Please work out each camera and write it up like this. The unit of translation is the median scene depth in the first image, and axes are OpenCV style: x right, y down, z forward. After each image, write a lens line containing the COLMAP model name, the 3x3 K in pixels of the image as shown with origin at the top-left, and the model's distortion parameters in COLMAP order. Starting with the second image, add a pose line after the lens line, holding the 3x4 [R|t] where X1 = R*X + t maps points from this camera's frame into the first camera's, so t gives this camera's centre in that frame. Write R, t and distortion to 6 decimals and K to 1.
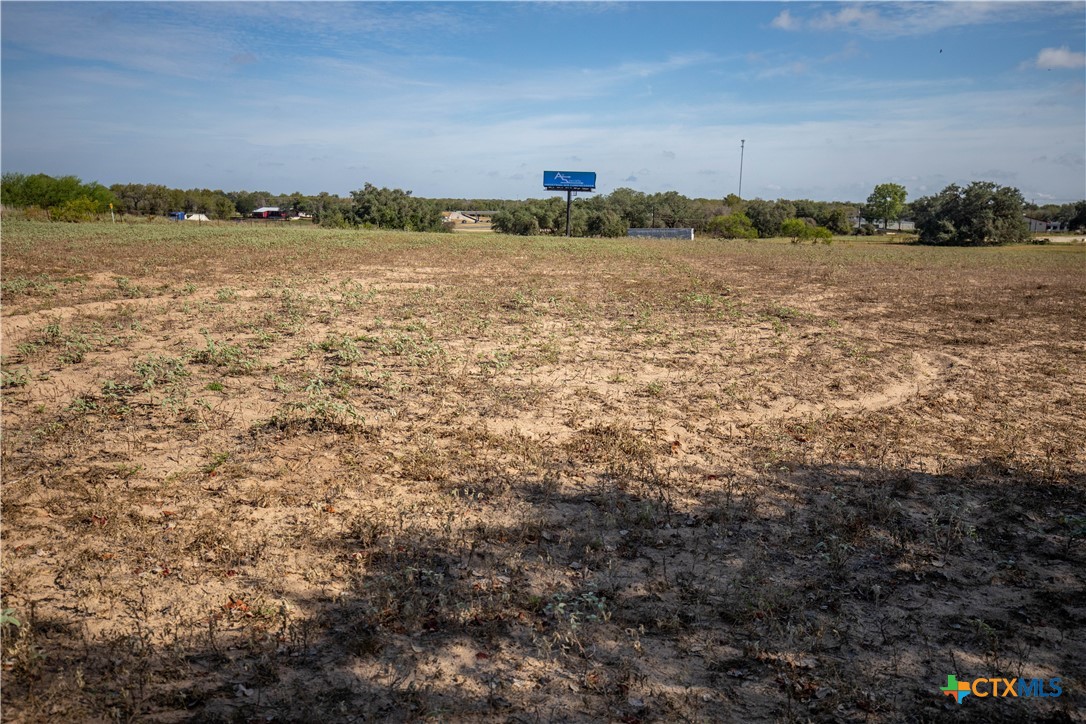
lens RADIAL K [[978.0, 0, 534.9], [0, 978.0, 363.0], [0, 0, 1]] dist [0.045884, -0.003909]
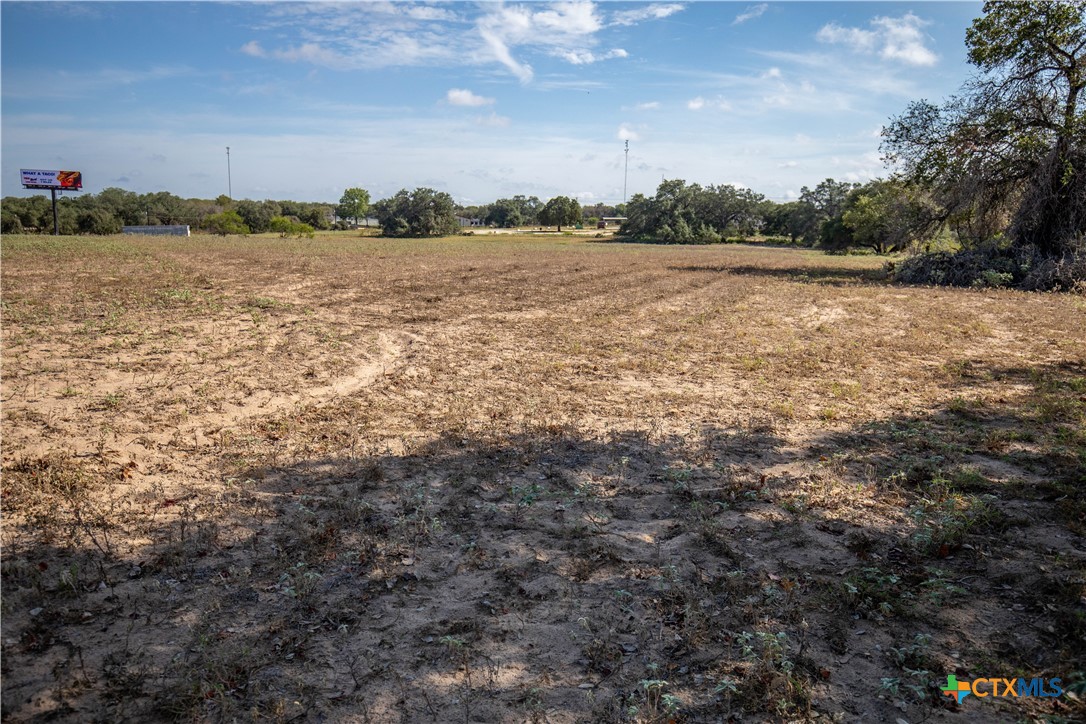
lens RADIAL K [[805.2, 0, 548.7], [0, 805.2, 368.8], [0, 0, 1]] dist [-0.001954, 0.014004]
pose [[0.842895, -0.105100, 0.527714, 0.059912], [0.083580, 0.994408, 0.064548, -0.014668], [-0.531547, -0.010301, 0.846966, 0.120009]]
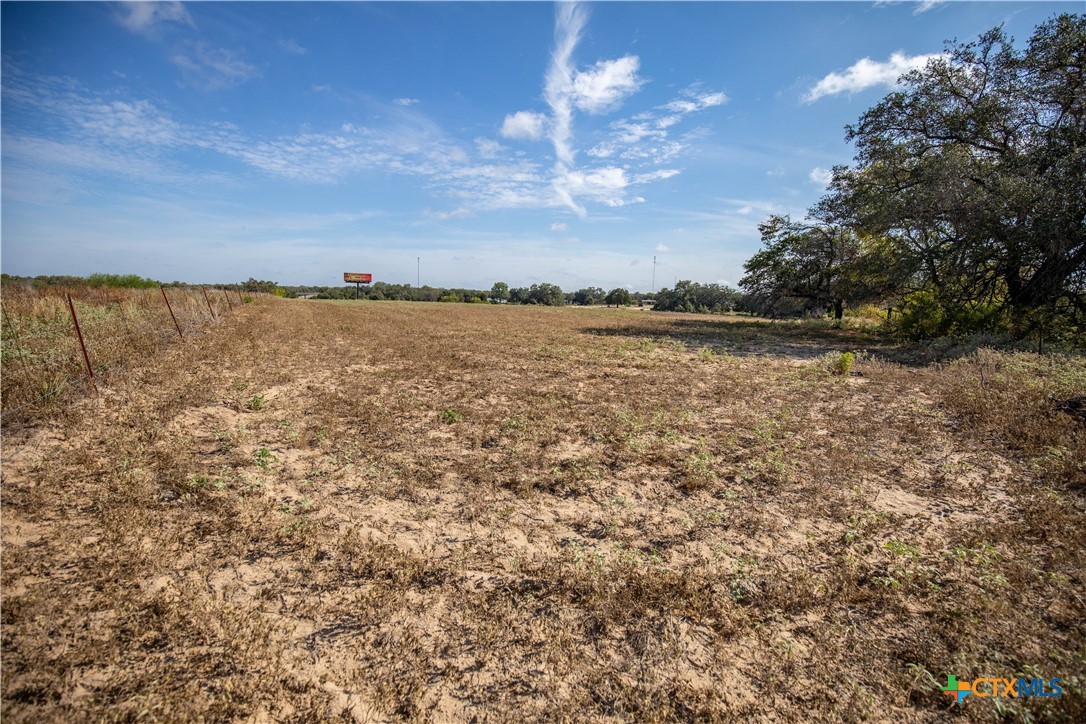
lens RADIAL K [[499.6, 0, 540.9], [0, 499.6, 369.9], [0, 0, 1]] dist [-0.030248, 0.005214]
pose [[0.893634, -0.059003, 0.444901, -0.497307], [0.059295, 0.998152, 0.013275, 0.042021], [-0.444862, 0.014517, 0.895482, -0.322562]]
